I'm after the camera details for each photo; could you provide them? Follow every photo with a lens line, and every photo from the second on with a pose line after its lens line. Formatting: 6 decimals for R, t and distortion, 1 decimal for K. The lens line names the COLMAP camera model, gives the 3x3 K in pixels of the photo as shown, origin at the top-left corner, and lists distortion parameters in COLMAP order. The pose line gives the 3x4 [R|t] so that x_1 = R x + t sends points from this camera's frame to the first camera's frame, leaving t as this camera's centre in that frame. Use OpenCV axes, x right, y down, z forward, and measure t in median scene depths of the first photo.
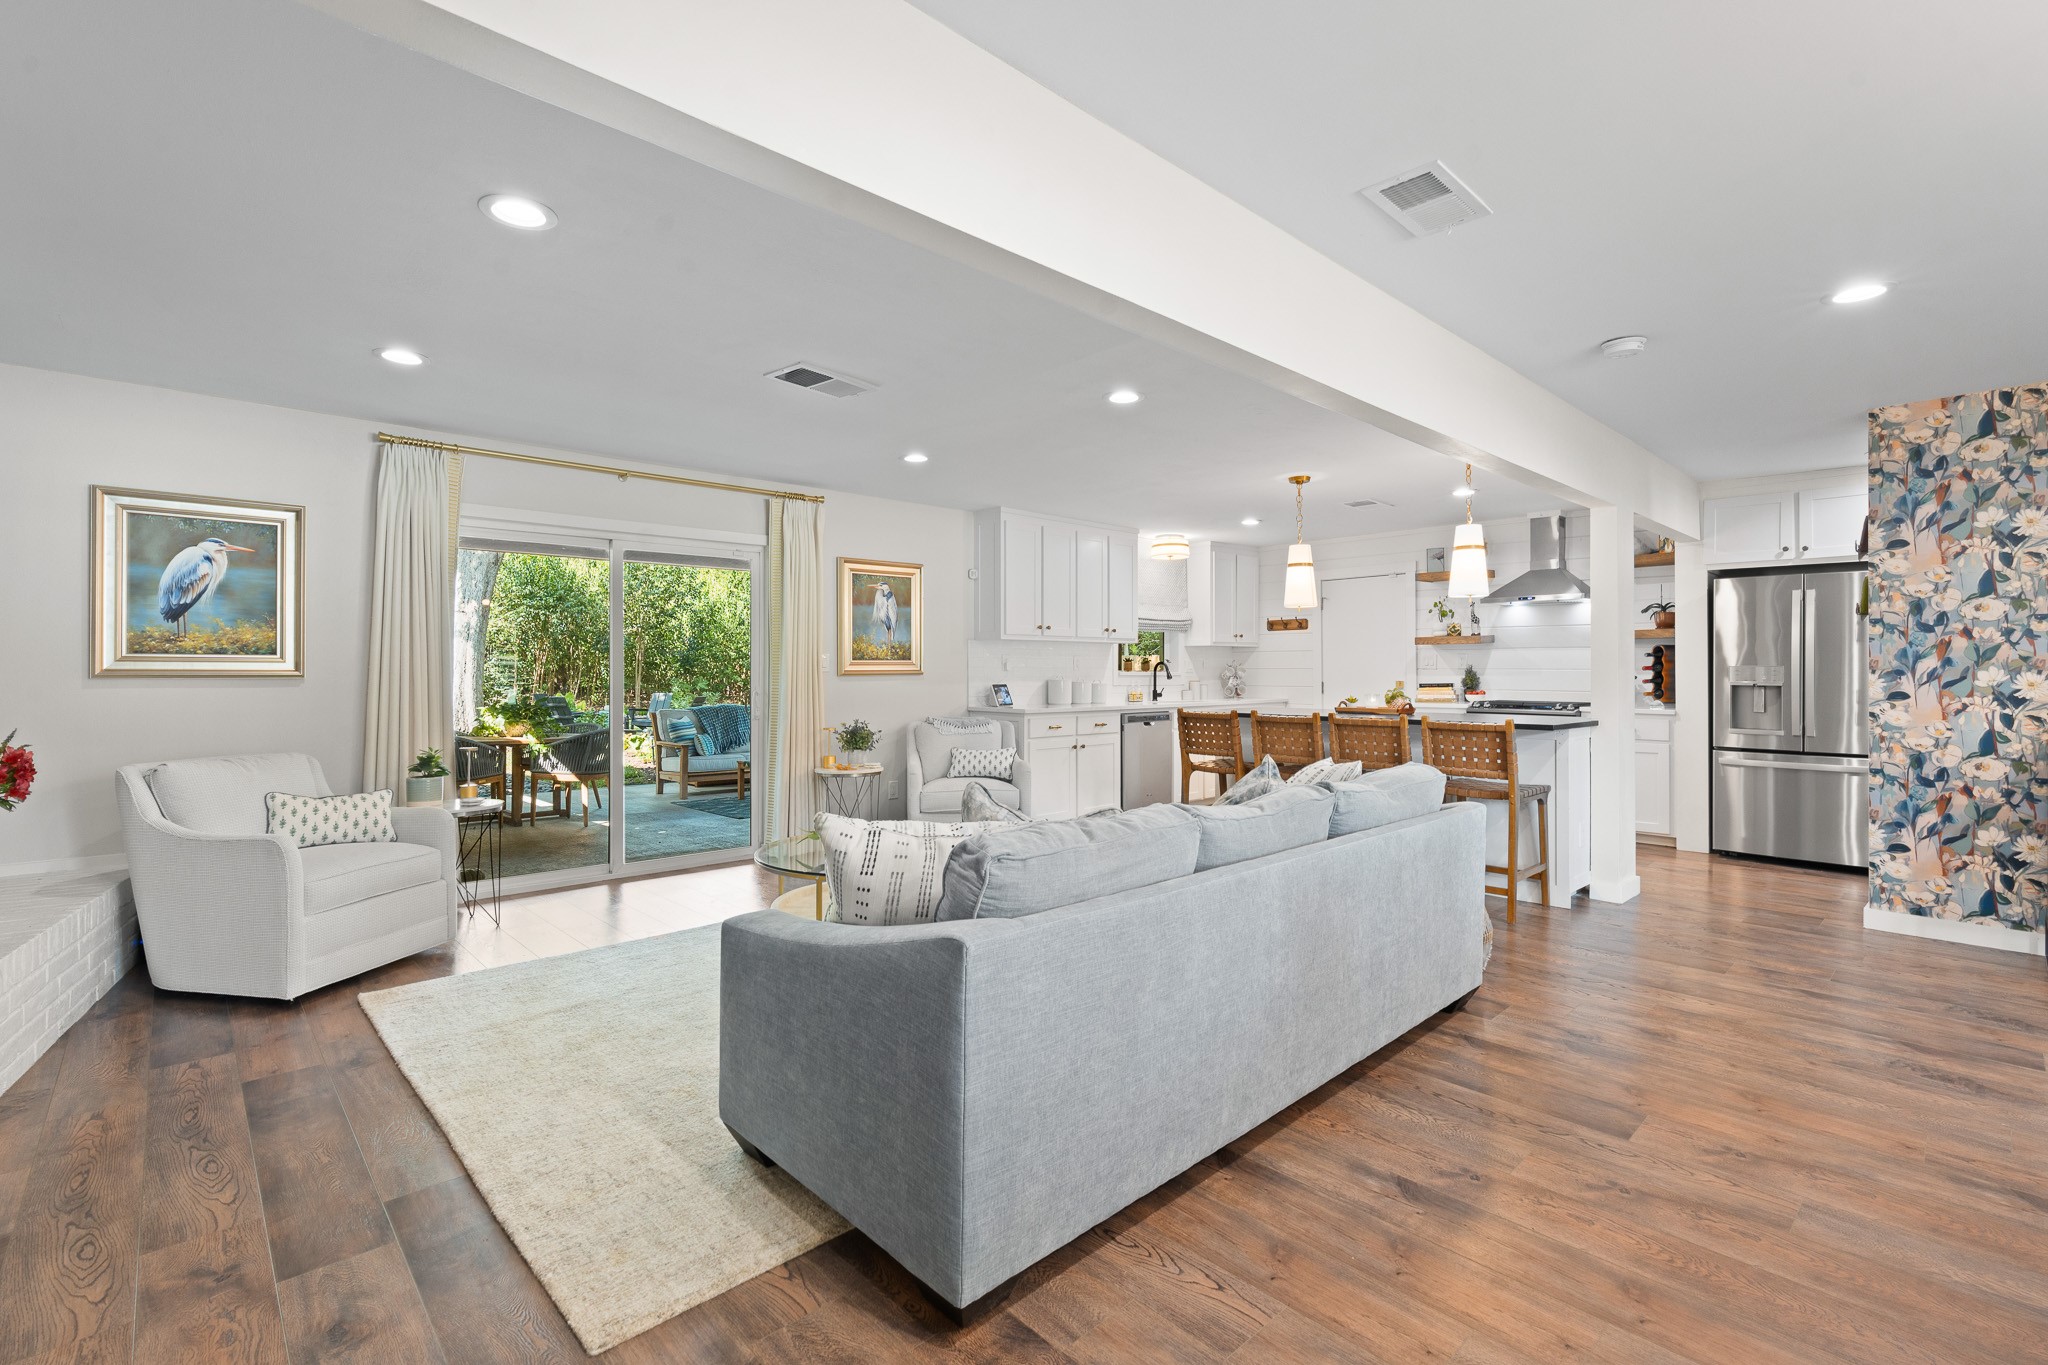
lens RADIAL K [[930.1, 0, 1024.1], [0, 930.1, 663.0], [0, 0, 1]] dist [-0.012018, 0.000615]
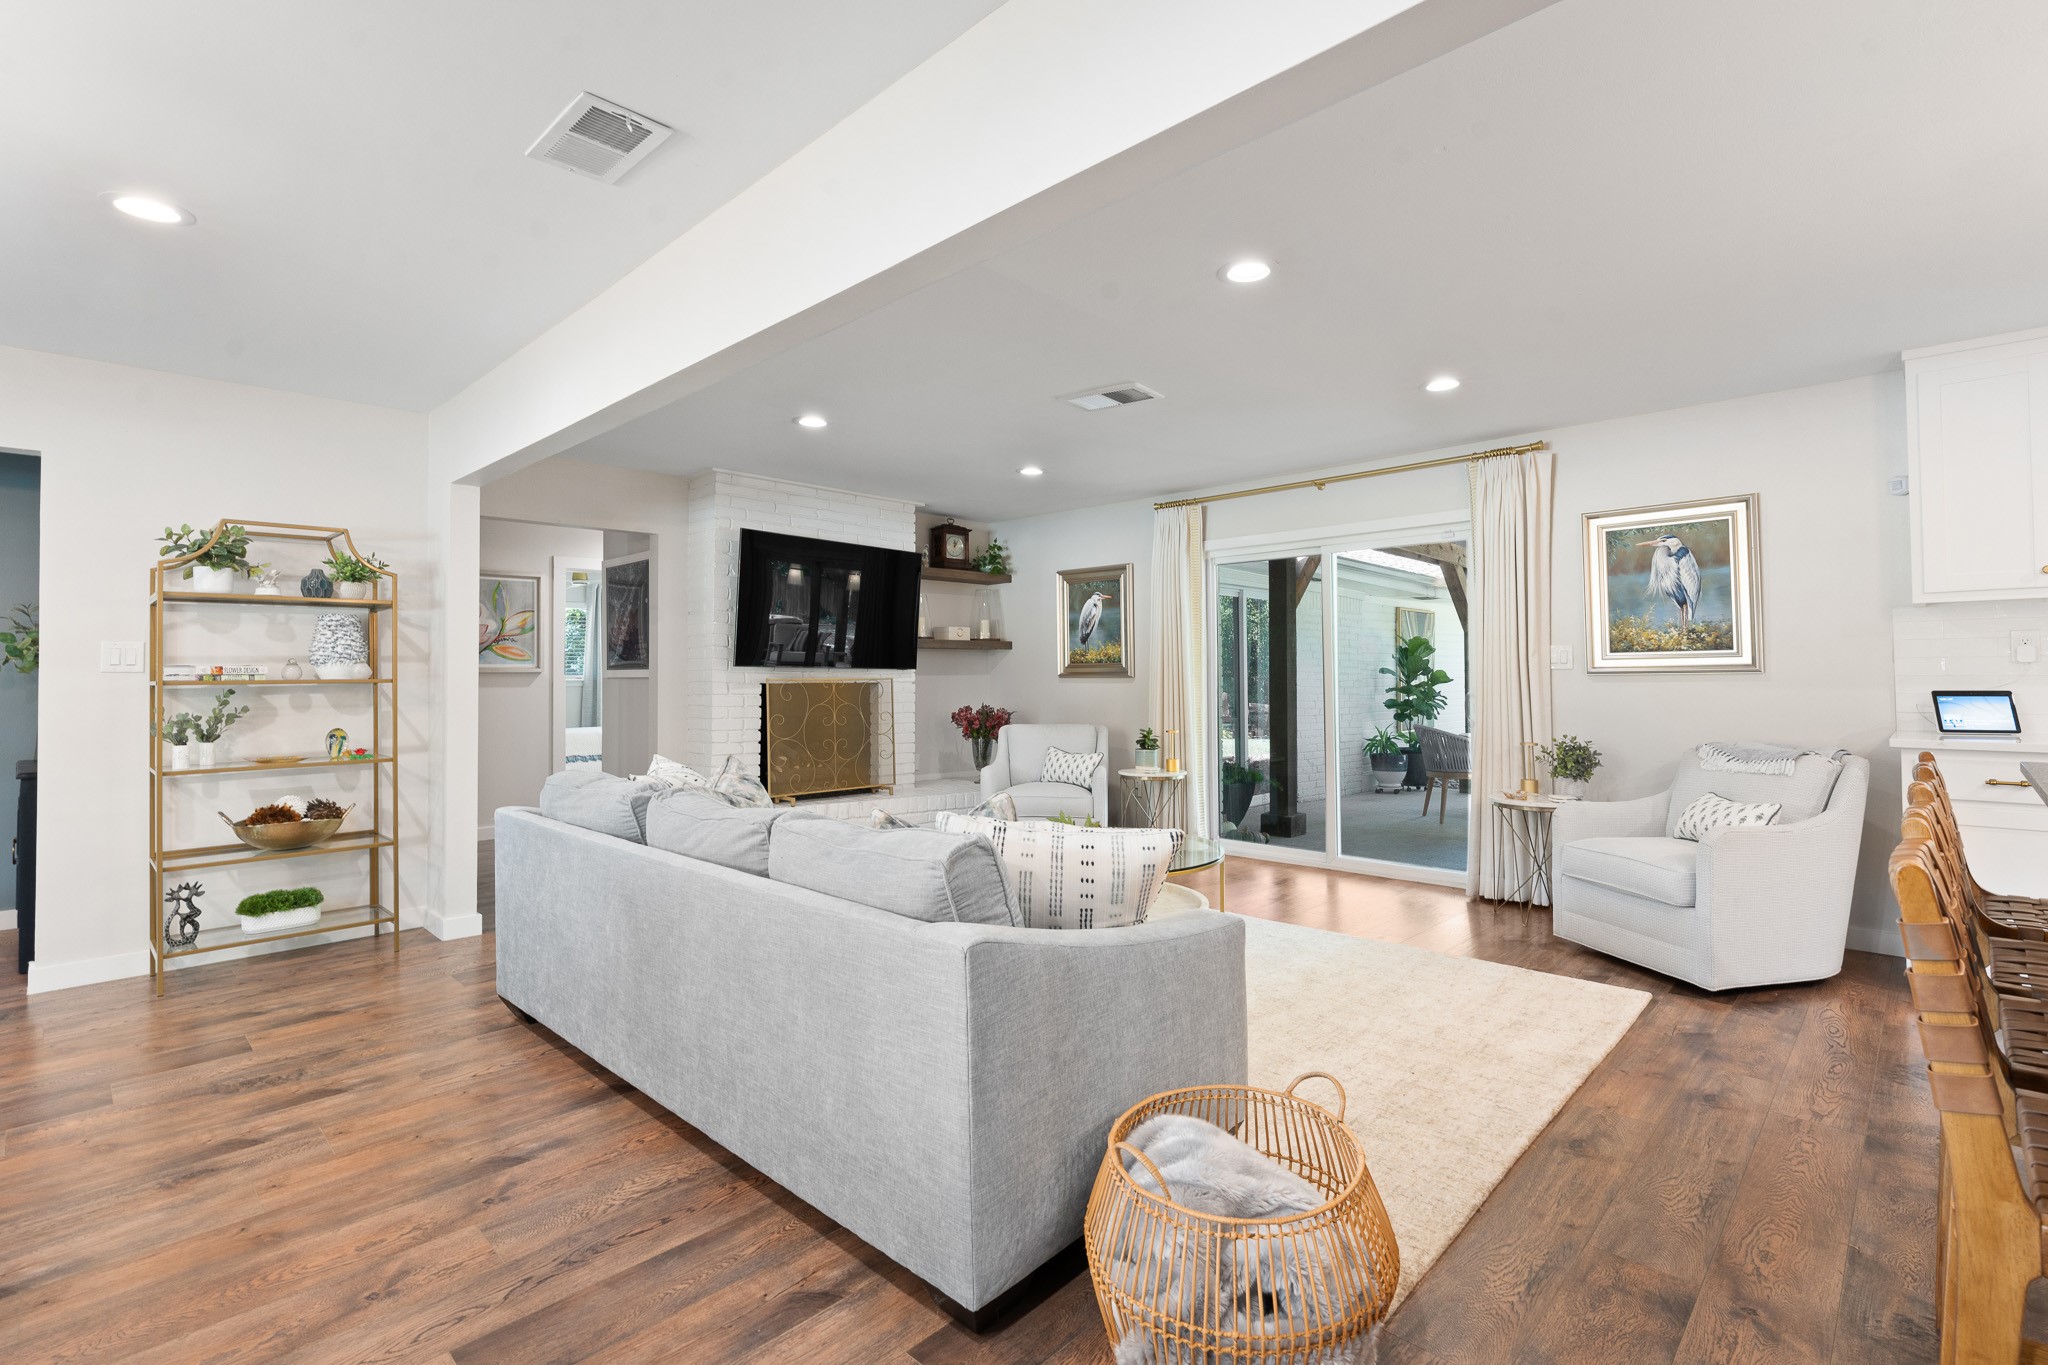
lens RADIAL K [[930.1, 0, 1024.1], [0, 930.1, 663.0], [0, 0, 1]] dist [-0.012018, 0.000615]
pose [[0.050417, -0.014096, -0.998629, 0.779176], [0.016511, 0.999776, -0.013278, 0.010433], [0.998592, -0.015819, 0.050638, 0.797411]]
